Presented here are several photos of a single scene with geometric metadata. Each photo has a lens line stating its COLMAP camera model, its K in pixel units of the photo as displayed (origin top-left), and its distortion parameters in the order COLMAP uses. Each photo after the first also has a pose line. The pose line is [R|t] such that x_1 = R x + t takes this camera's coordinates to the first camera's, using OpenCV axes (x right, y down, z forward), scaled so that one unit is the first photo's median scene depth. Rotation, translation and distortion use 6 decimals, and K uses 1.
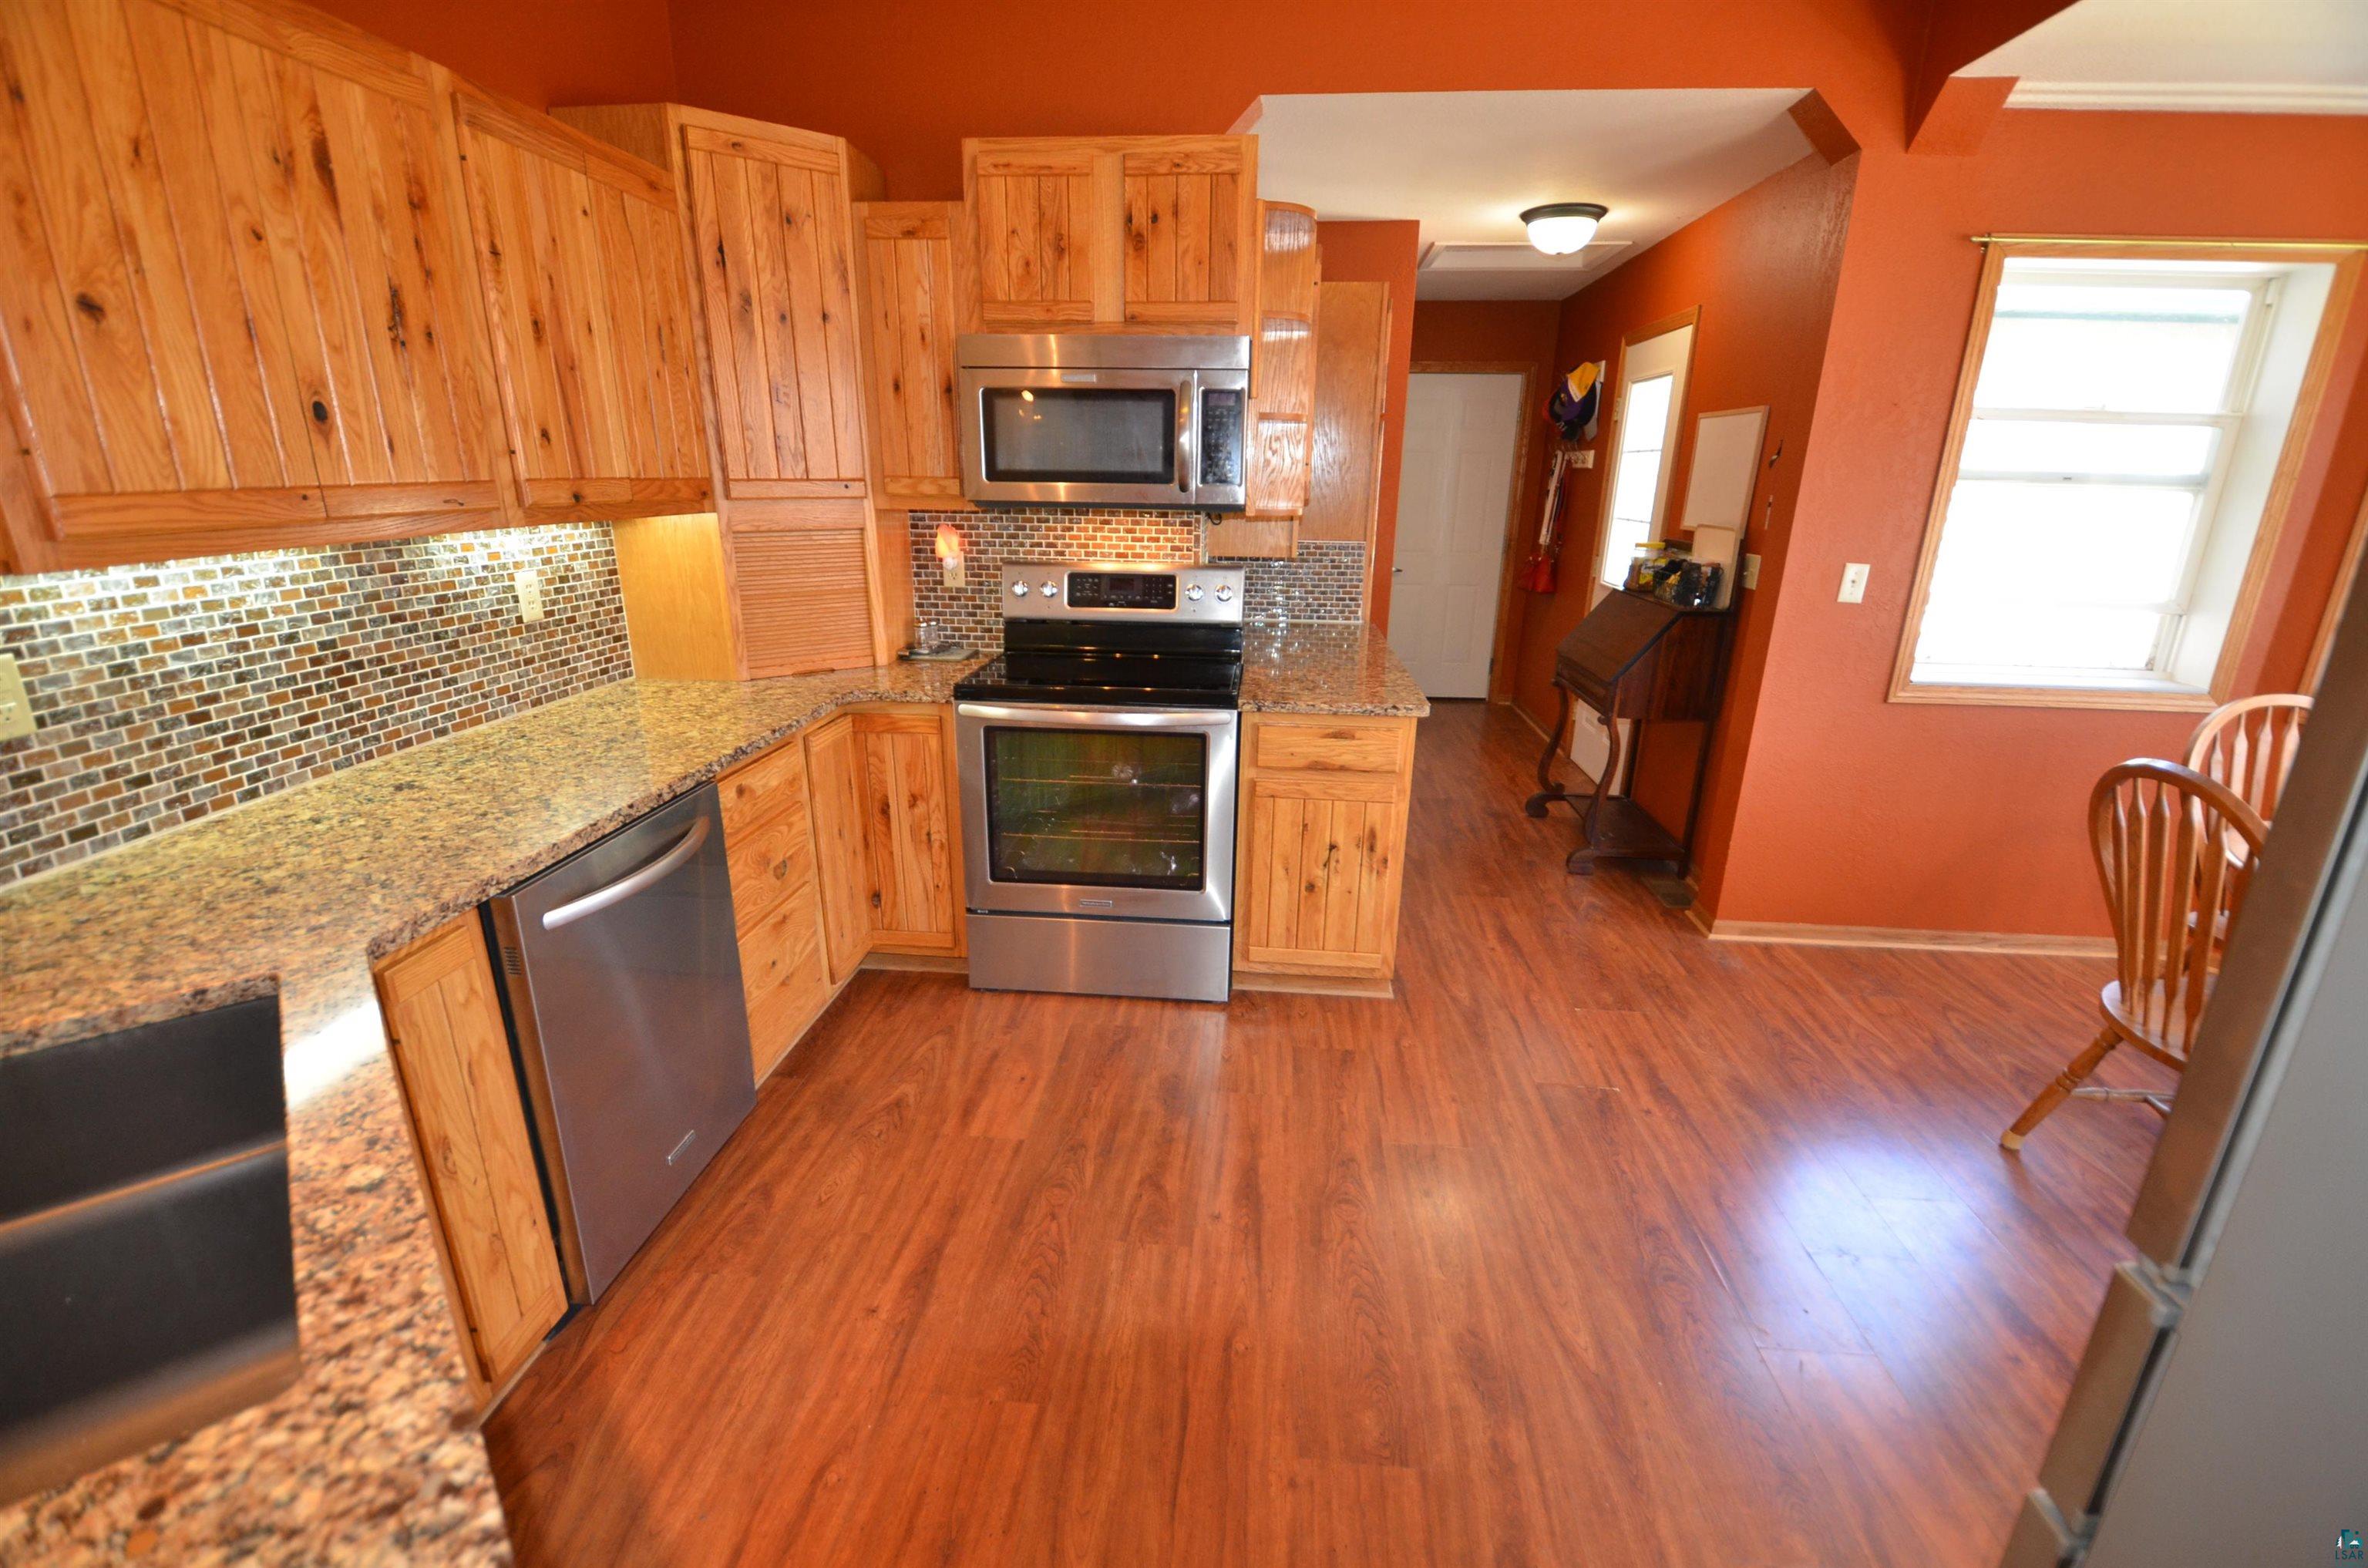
lens RADIAL K [[1022.9, 0, 1183.9], [0, 1022.9, 810.4], [0, 0, 1]] dist [0.018531, -0.024785]
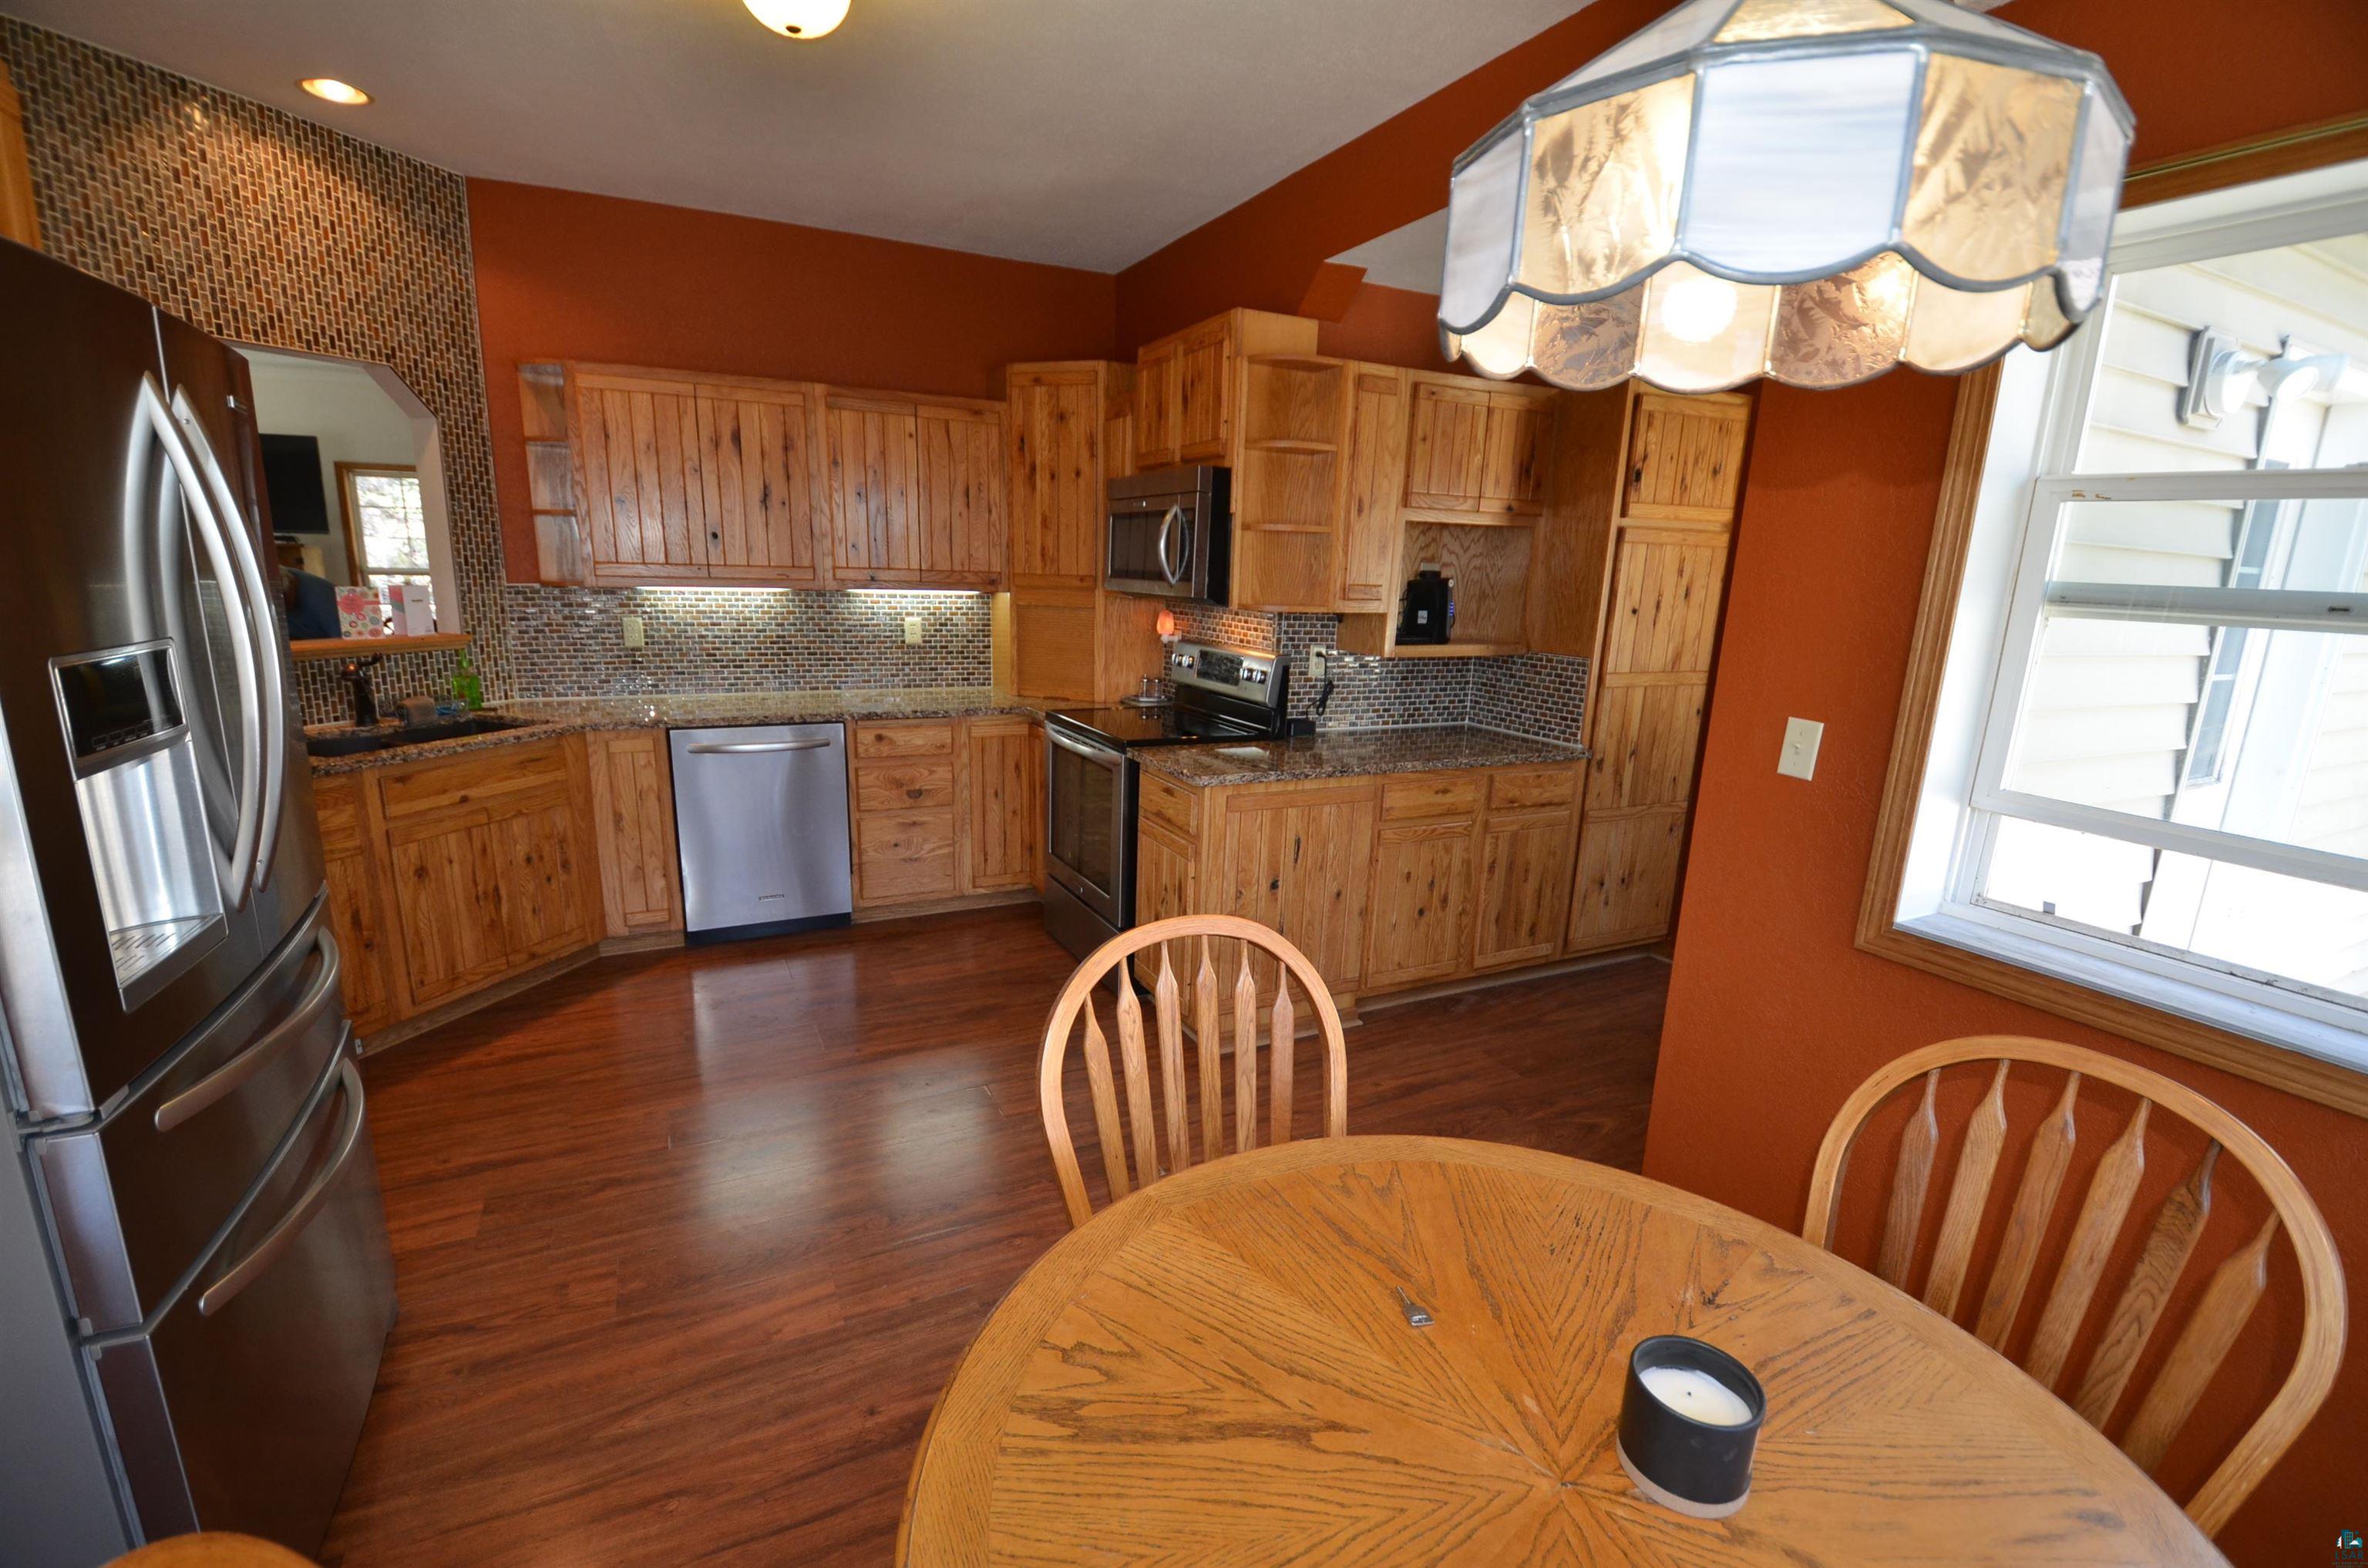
lens RADIAL K [[1022.9, 0, 1183.9], [0, 1022.9, 810.4], [0, 0, 1]] dist [0.018531, -0.024785]
pose [[0.528157, 0.201118, -0.824986, 1.074565], [-0.290072, 0.955835, 0.047313, -0.108374], [0.798066, 0.214317, 0.563169, 0.348507]]
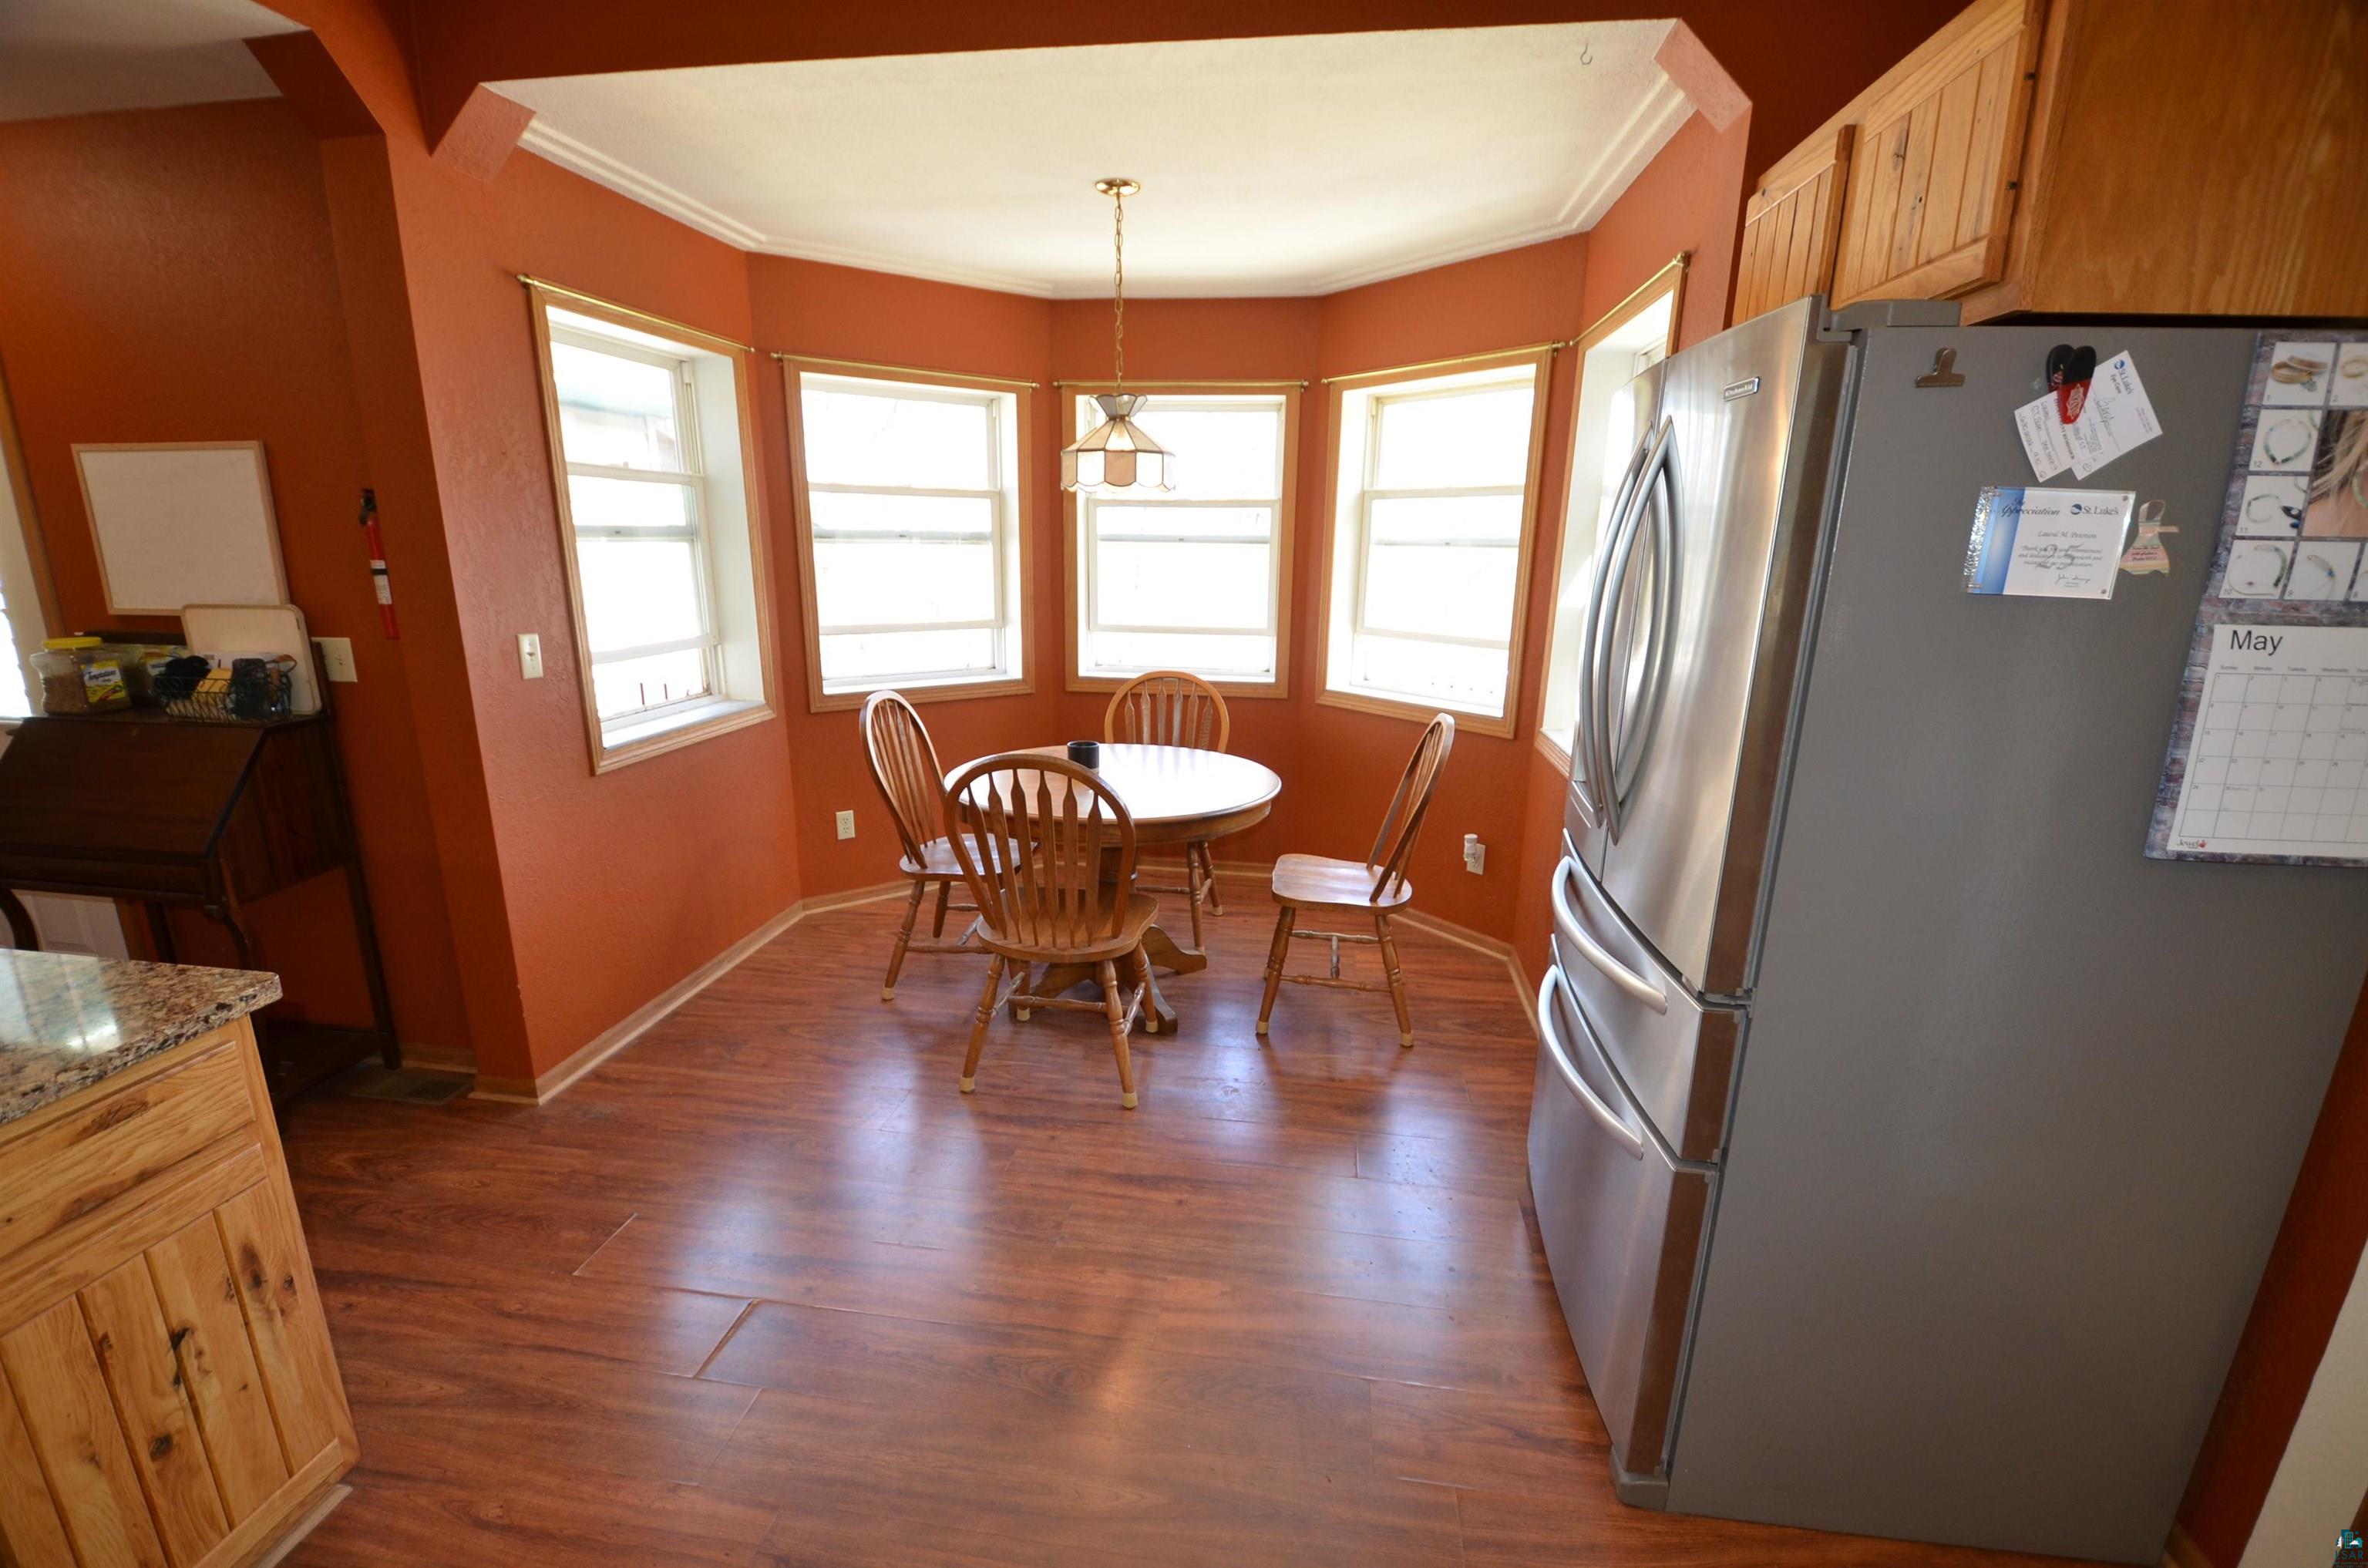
lens RADIAL K [[1021.0, 0, 1175.8], [0, 1021.0, 813.3], [0, 0, 1]] dist [-0.000474, -0.012614]
pose [[0.053439, -0.269989, 0.961379, -0.198575], [0.301428, 0.922206, 0.242233, -0.153630], [-0.951990, 0.276842, 0.130663, 0.435883]]
